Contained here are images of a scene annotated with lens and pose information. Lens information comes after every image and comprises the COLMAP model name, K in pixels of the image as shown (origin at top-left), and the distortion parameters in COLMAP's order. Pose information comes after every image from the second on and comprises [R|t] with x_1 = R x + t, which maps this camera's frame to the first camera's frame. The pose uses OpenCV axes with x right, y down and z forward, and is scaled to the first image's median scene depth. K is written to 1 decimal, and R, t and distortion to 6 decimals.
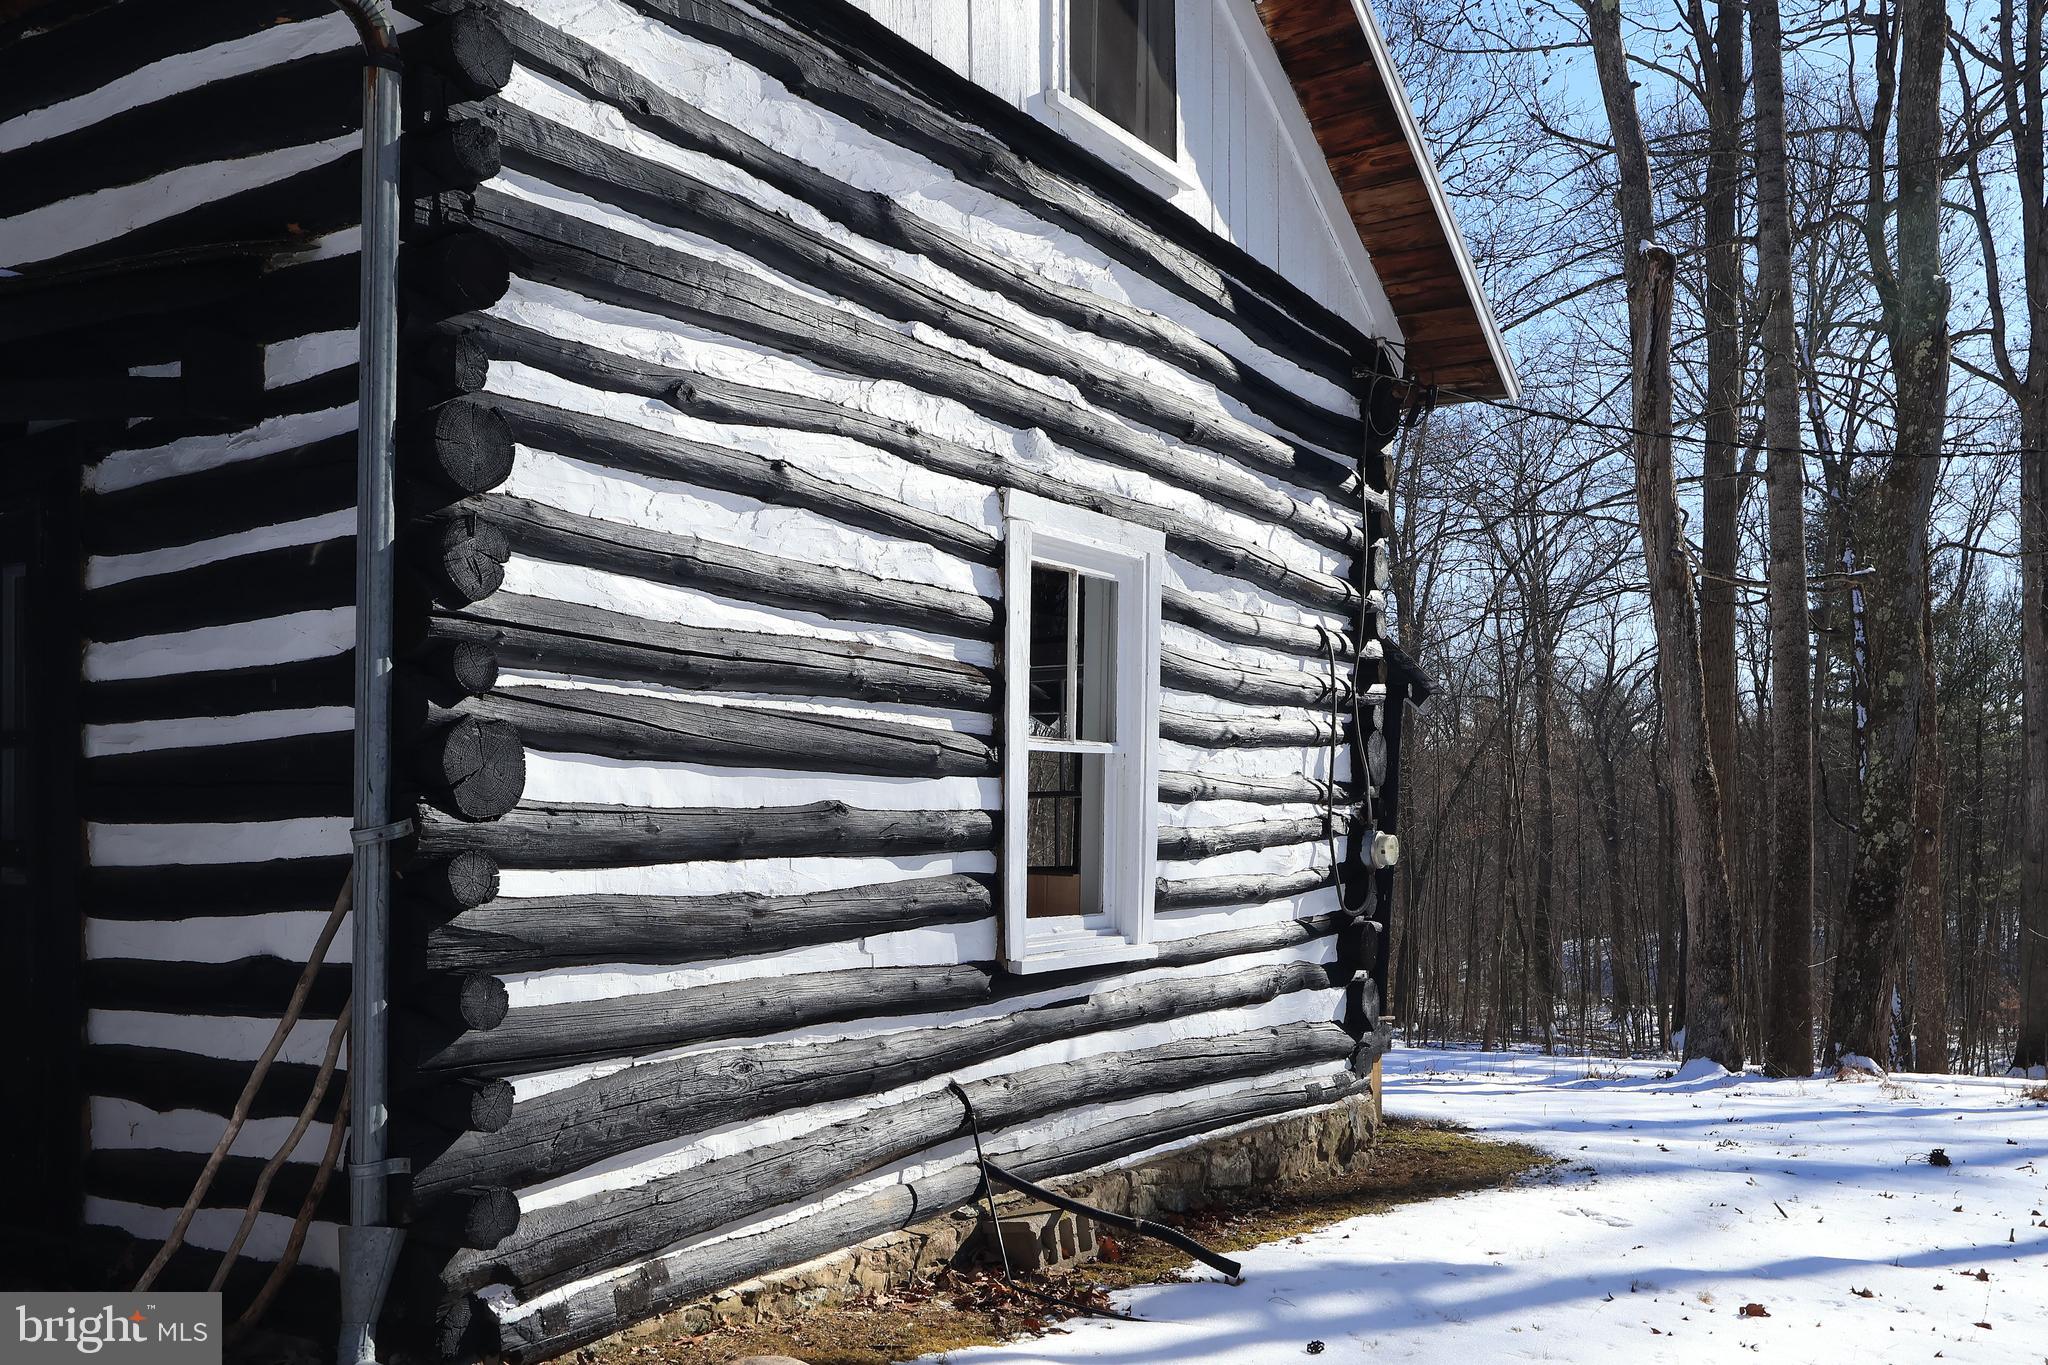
lens RADIAL K [[1699.7, 0, 1052.3], [0, 1699.7, 839.4], [0, 0, 1]] dist [0.004592, 0.000515]
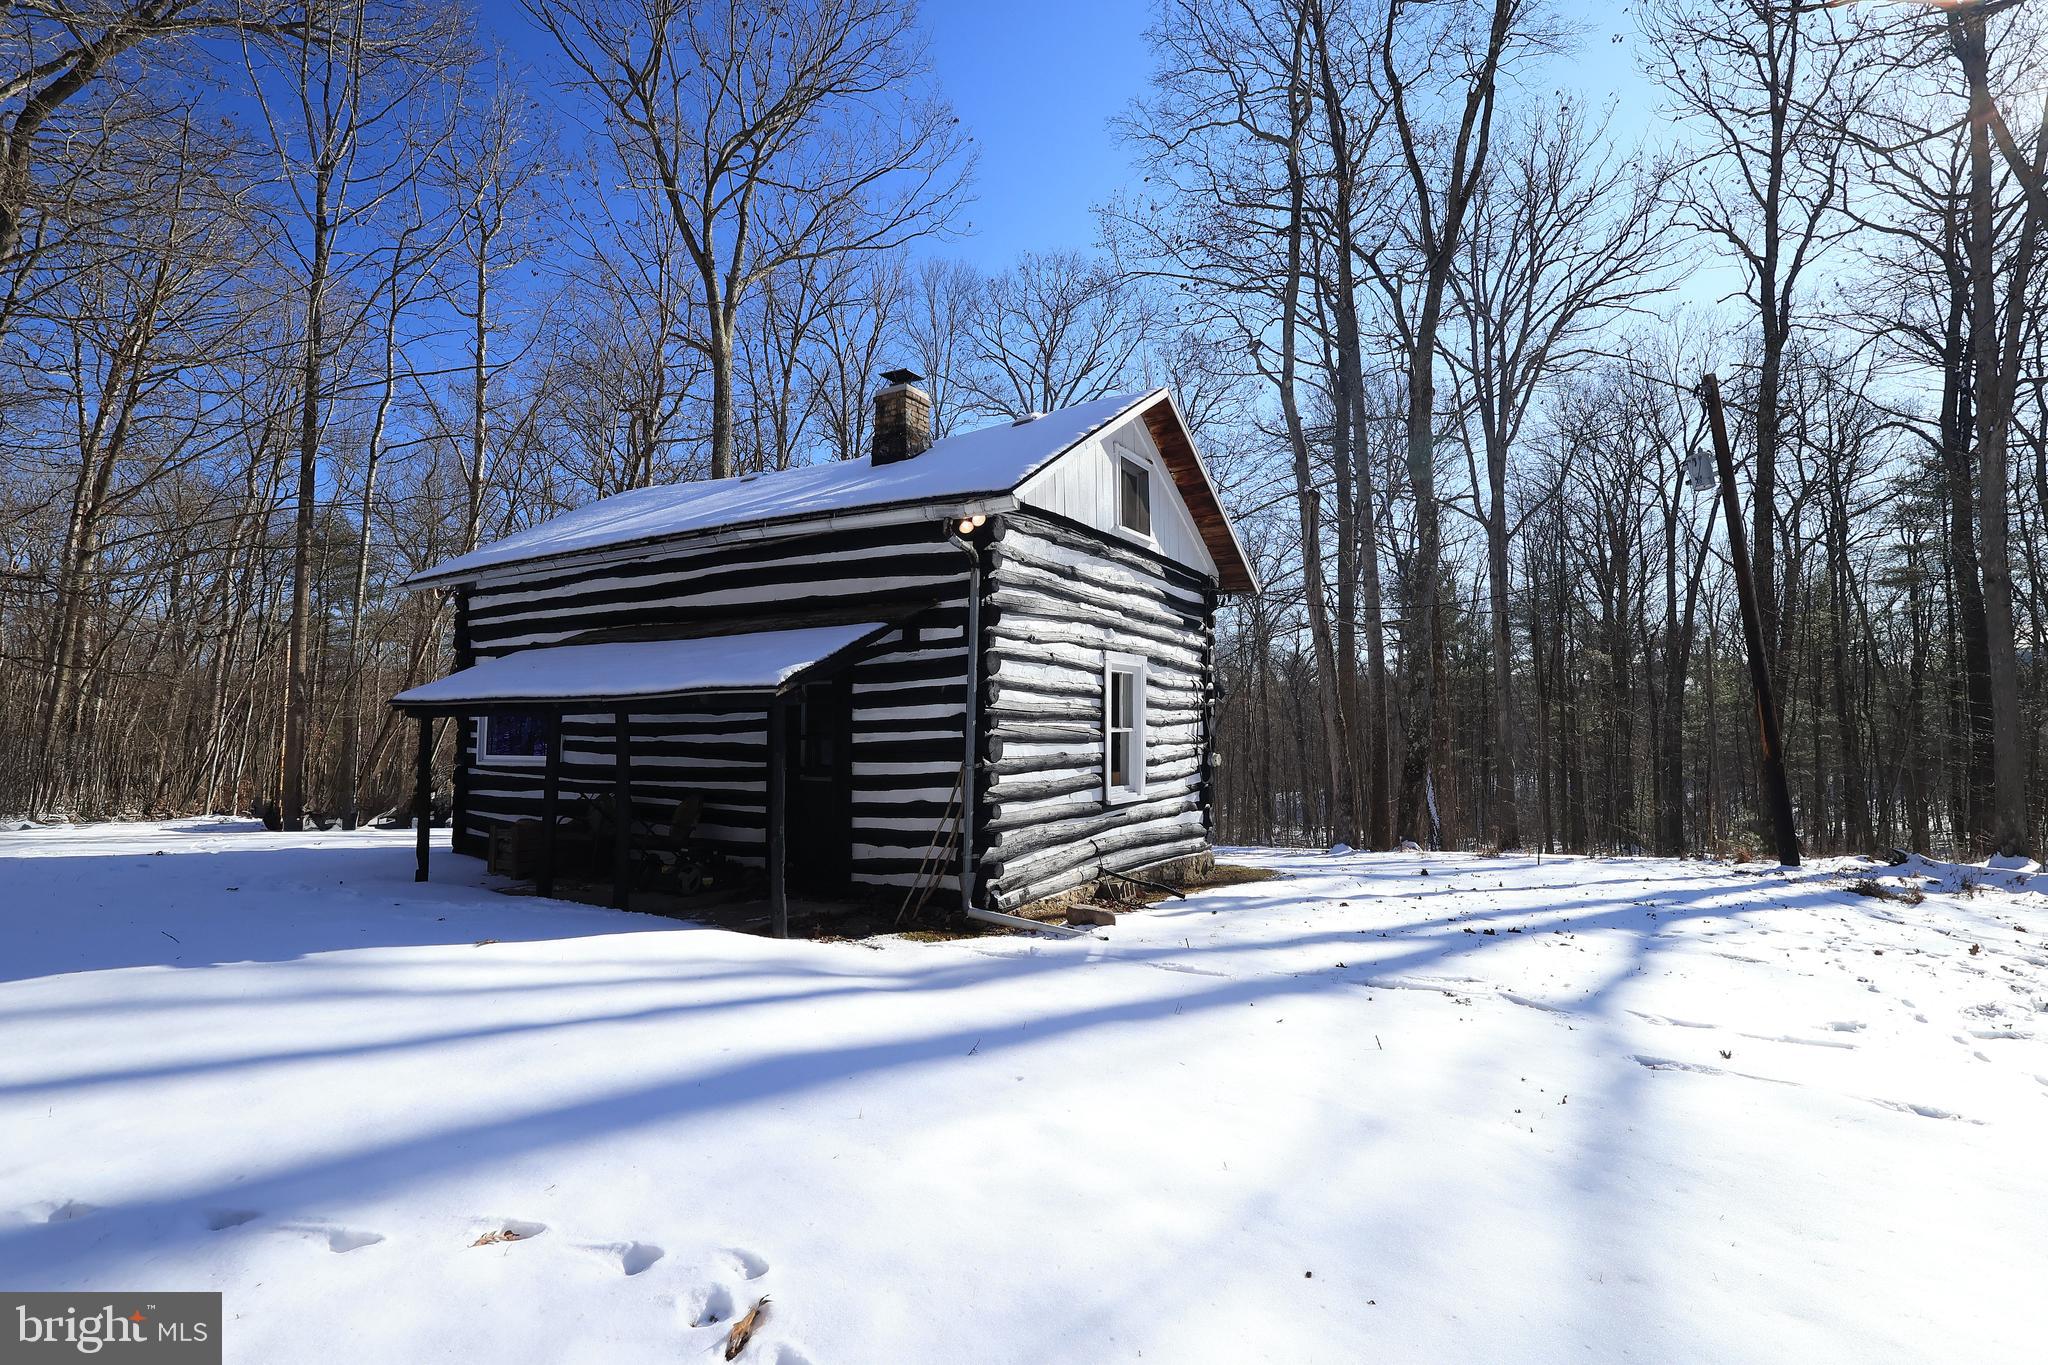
lens RADIAL K [[996.2, 0, 1020.5], [0, 996.2, 685.6], [0, 0, 1]] dist [0.003628, 0.001844]
pose [[0.998979, -0.009721, 0.044126, -0.253590], [0.012035, 0.998550, -0.052478, -0.043656], [-0.043551, 0.052955, 0.997647, -0.796586]]
